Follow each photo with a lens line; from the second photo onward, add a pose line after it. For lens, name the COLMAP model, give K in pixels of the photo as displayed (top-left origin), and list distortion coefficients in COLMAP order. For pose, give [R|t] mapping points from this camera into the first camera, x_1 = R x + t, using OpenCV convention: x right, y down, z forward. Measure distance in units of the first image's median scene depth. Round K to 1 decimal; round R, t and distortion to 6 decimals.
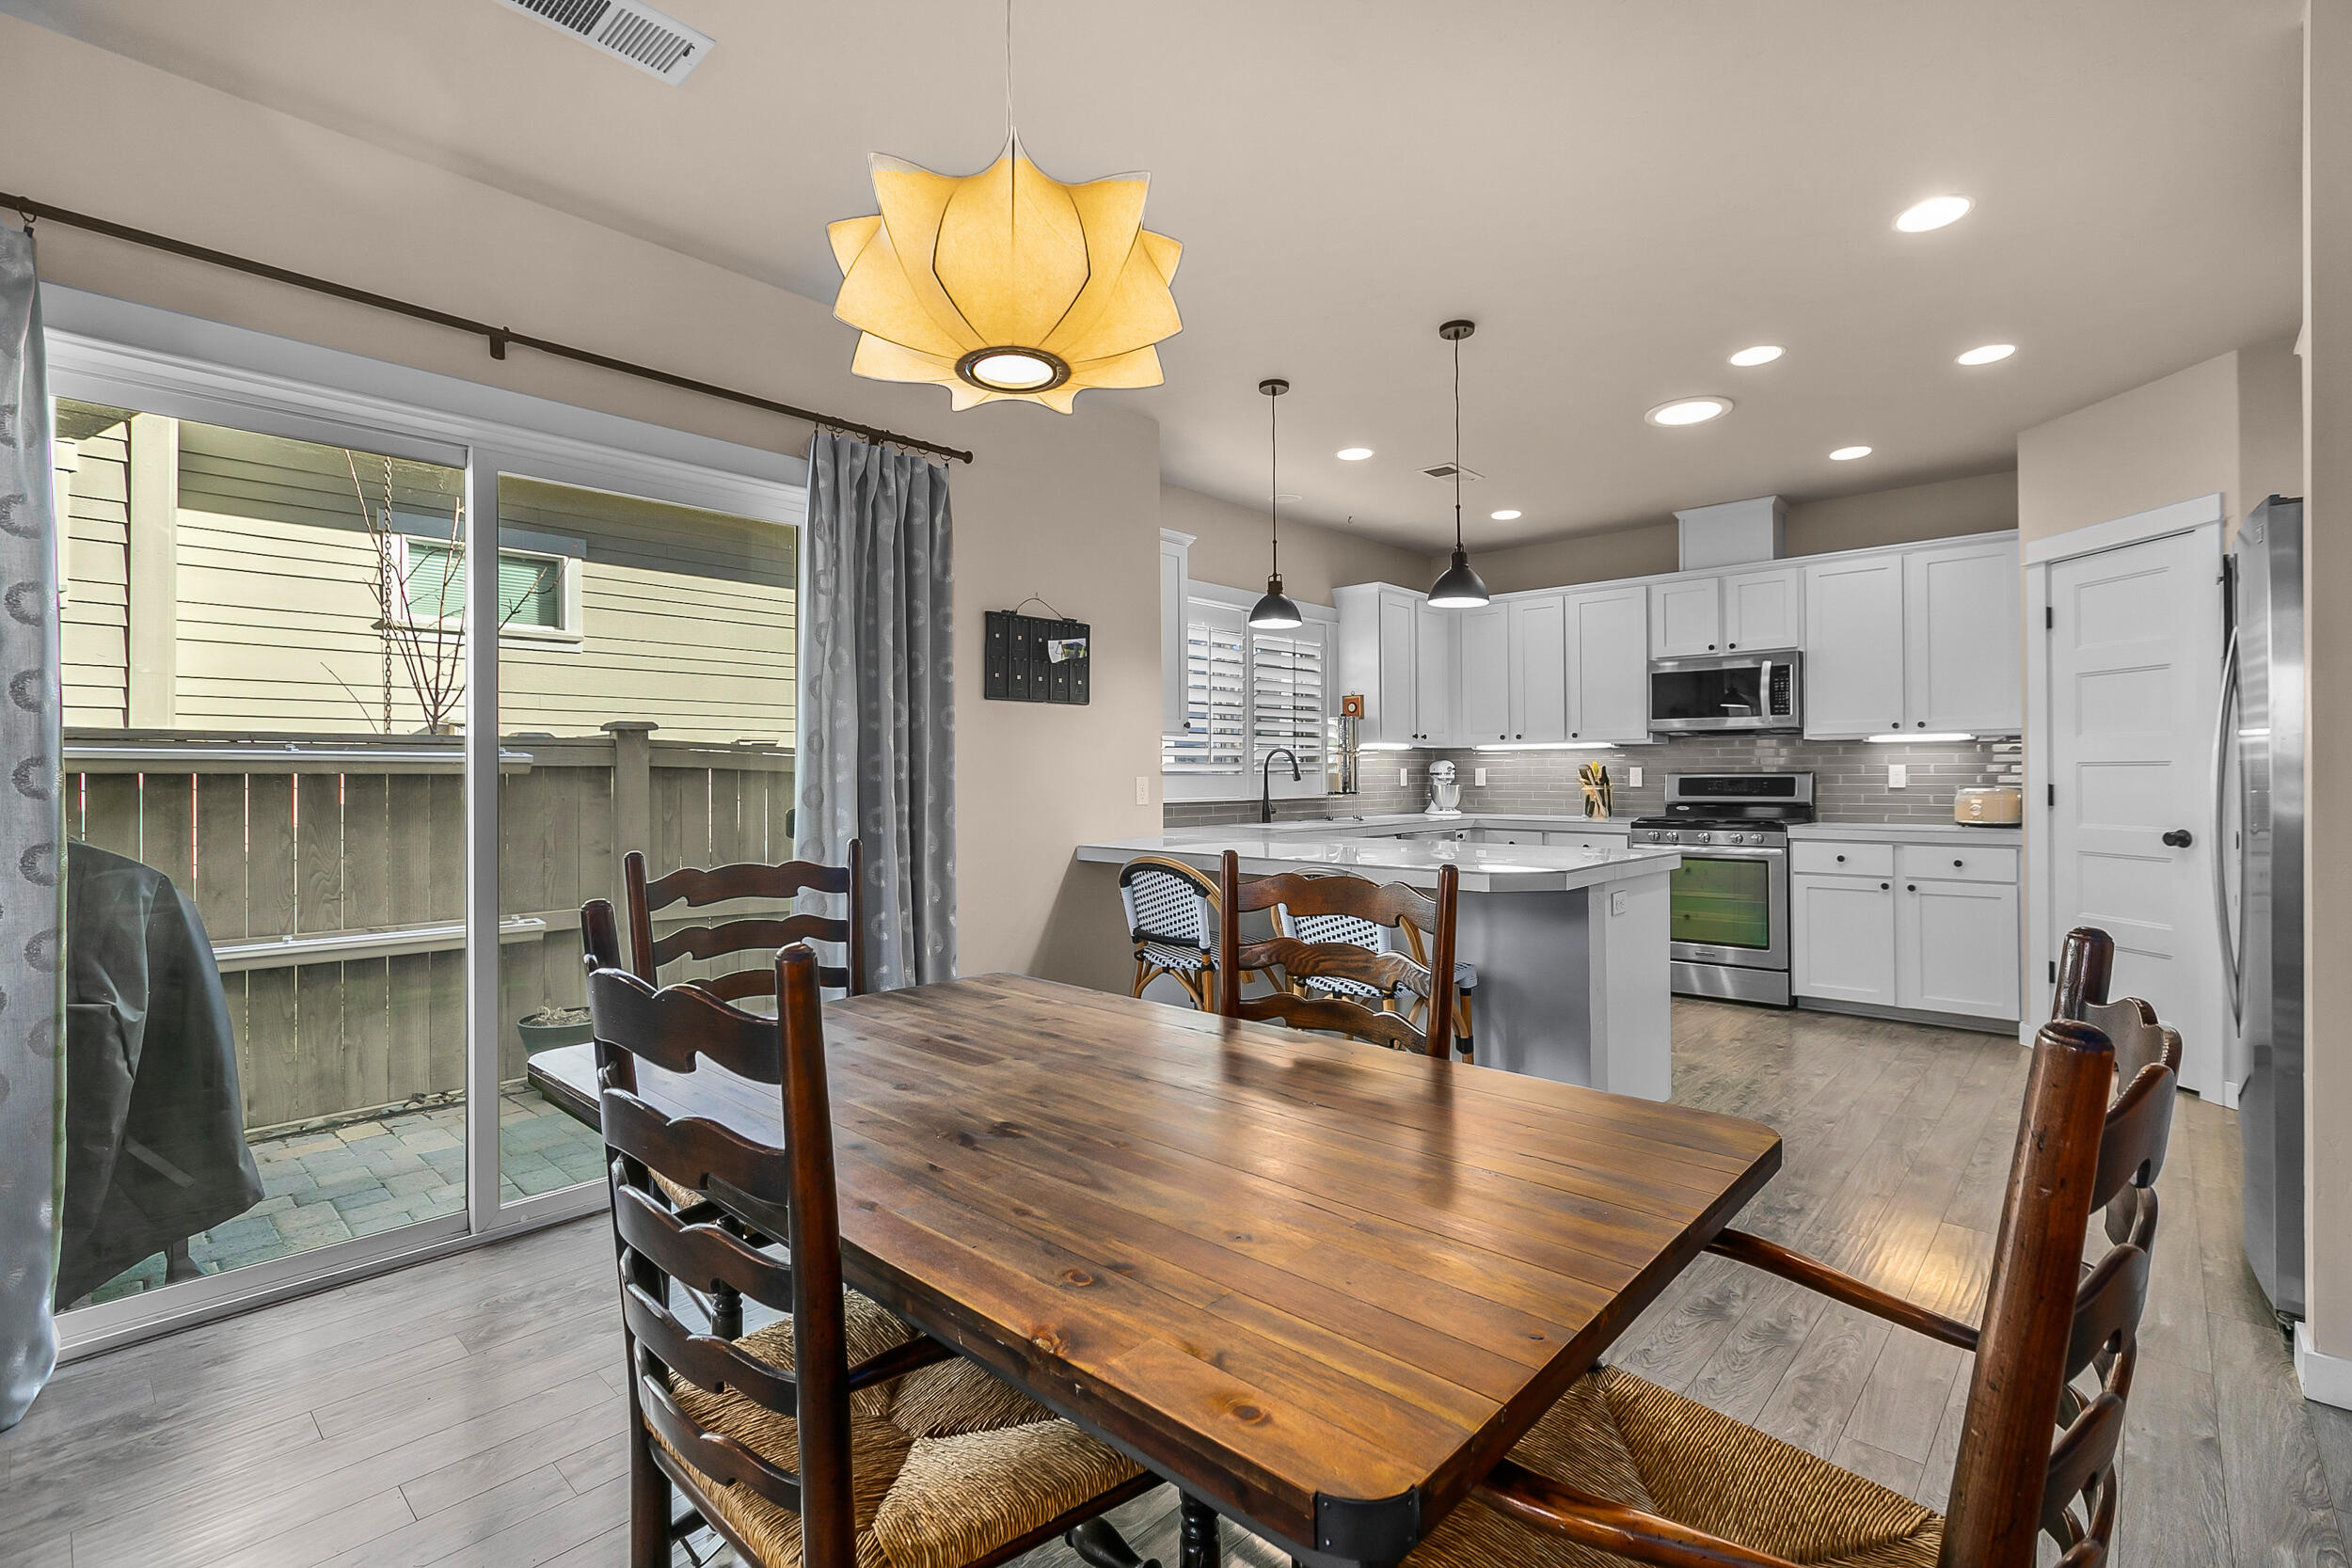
lens RADIAL K [[1063.2, 0, 1176.0], [0, 1063.2, 784.0], [0, 0, 1]] dist [0.000389, -0.007215]
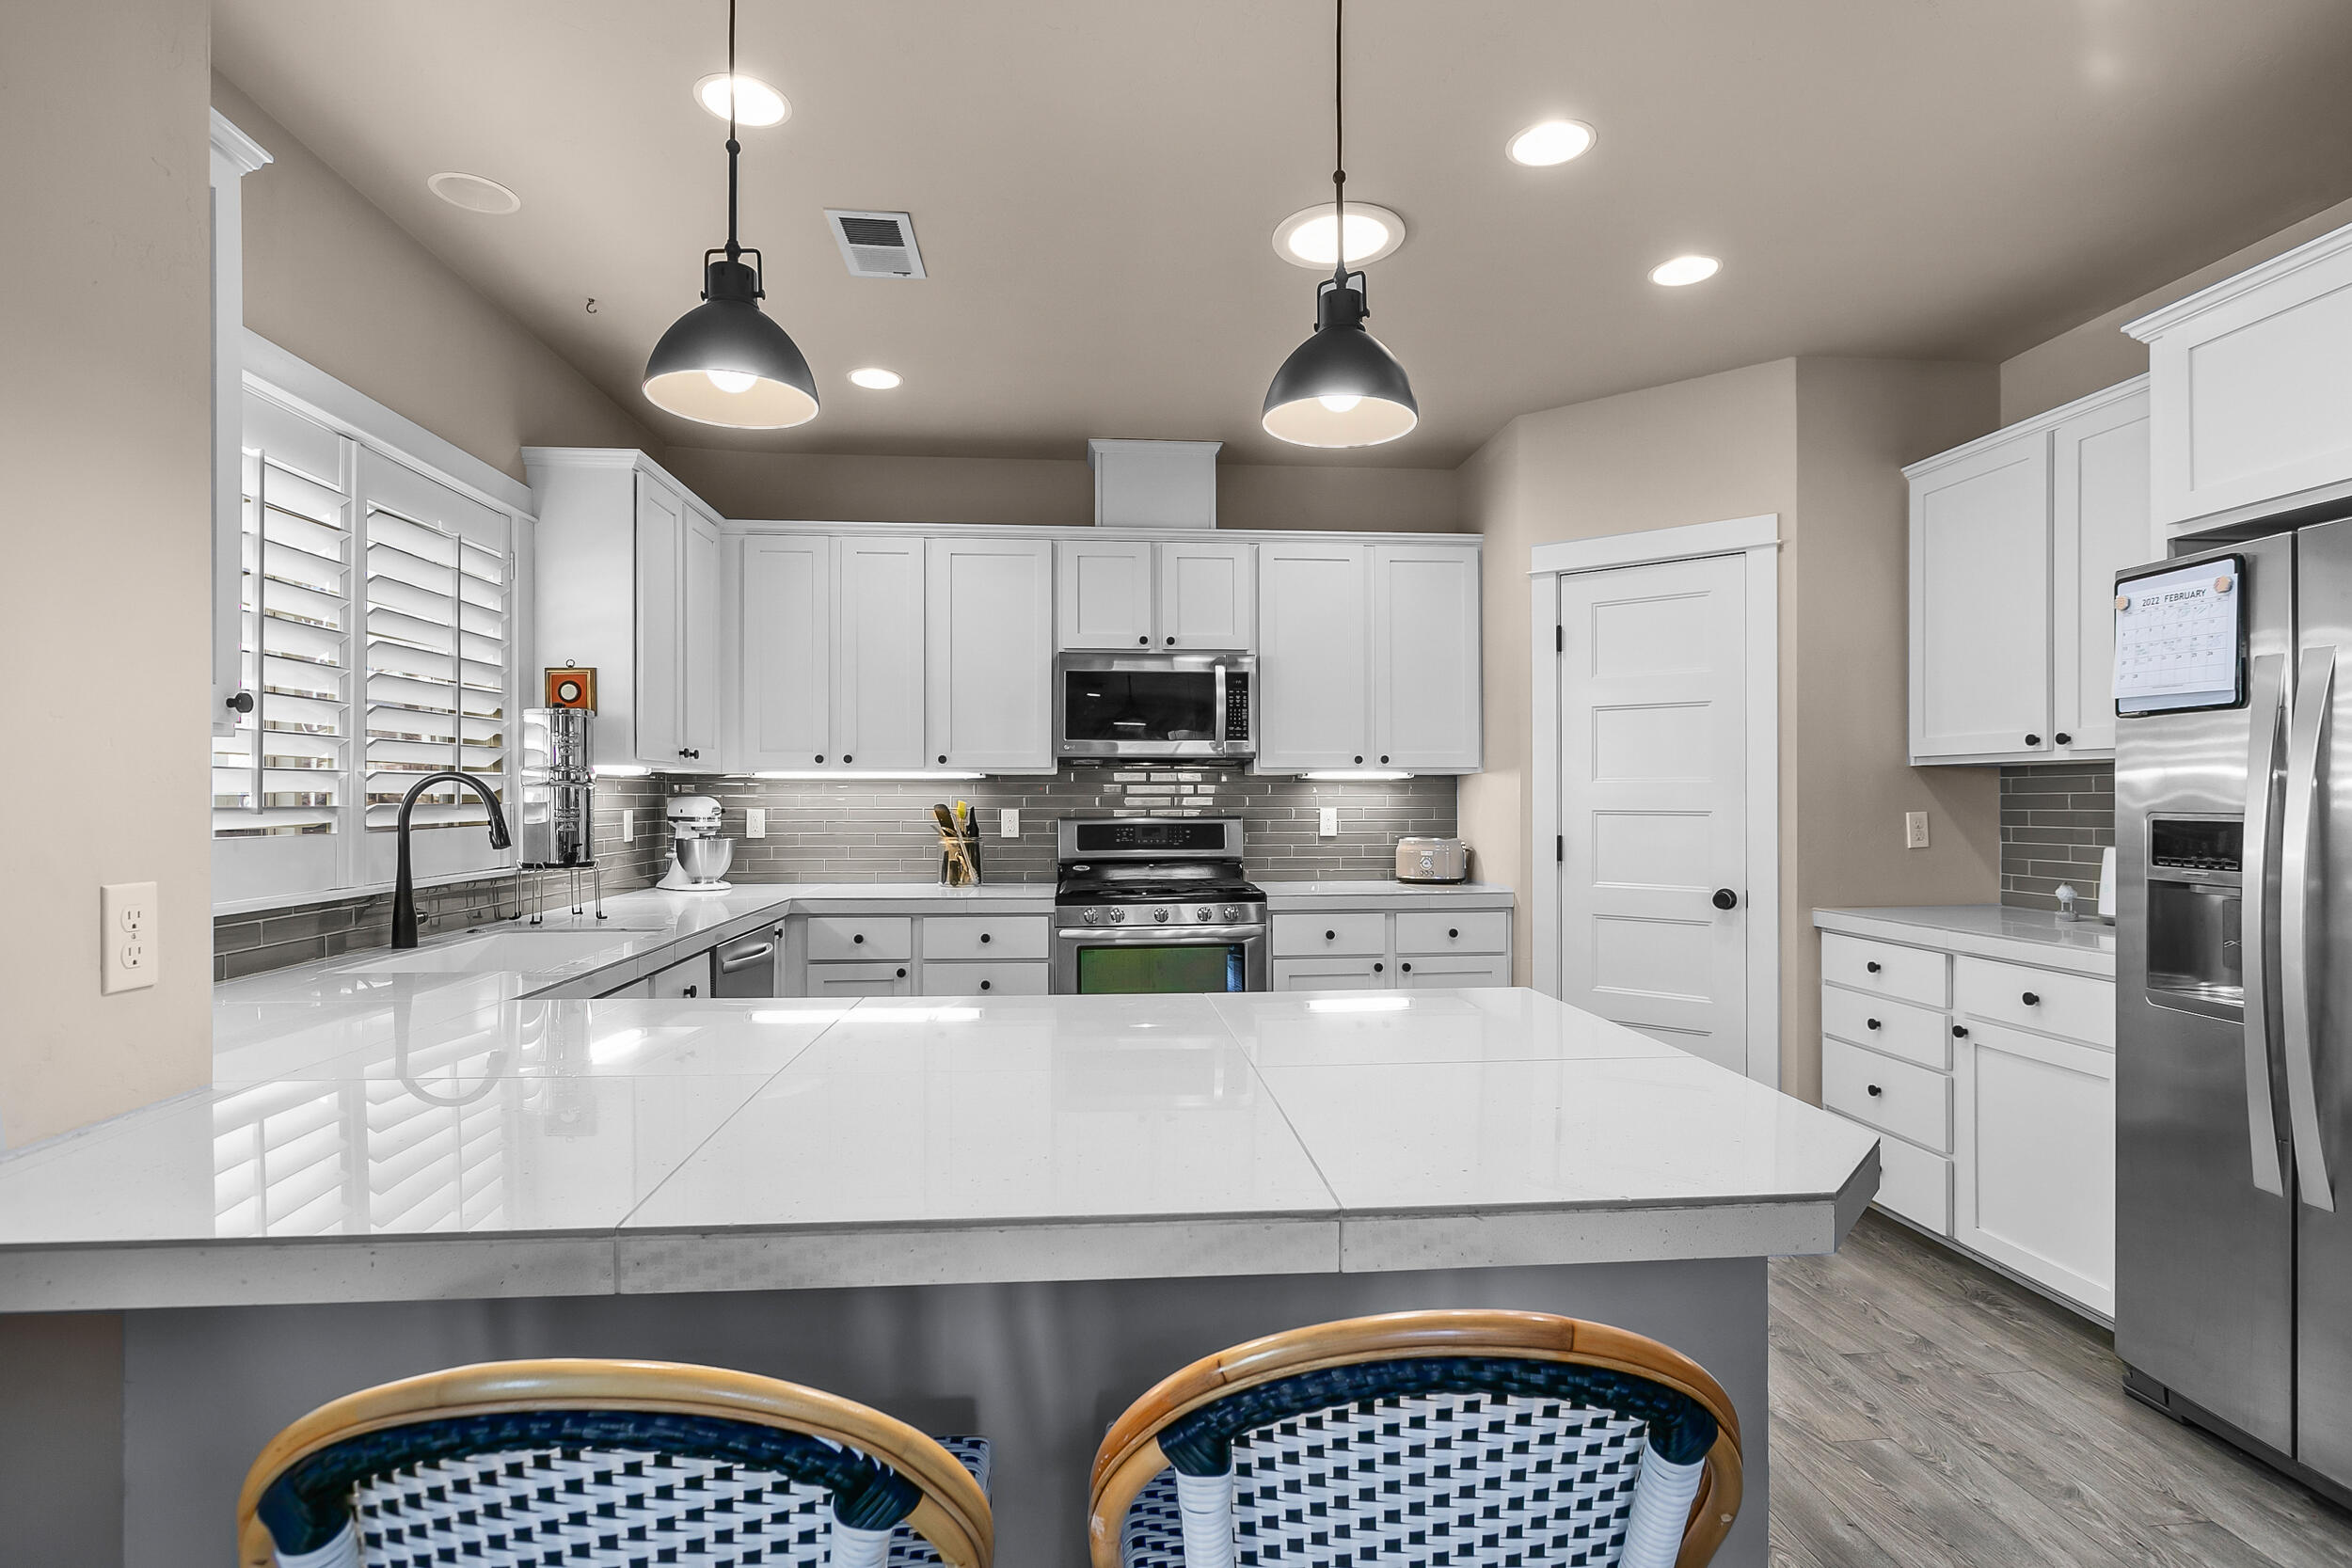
lens RADIAL K [[1266.7, 0, 1314.6], [0, 1266.7, 800.8], [0, 0, 1]] dist [0.001383, 0.000145]
pose [[0.668582, 0.004494, 0.743625, -0.043218], [0.003434, 0.999952, -0.009131, -0.014423], [-0.743631, 0.008658, 0.668535, 0.357517]]
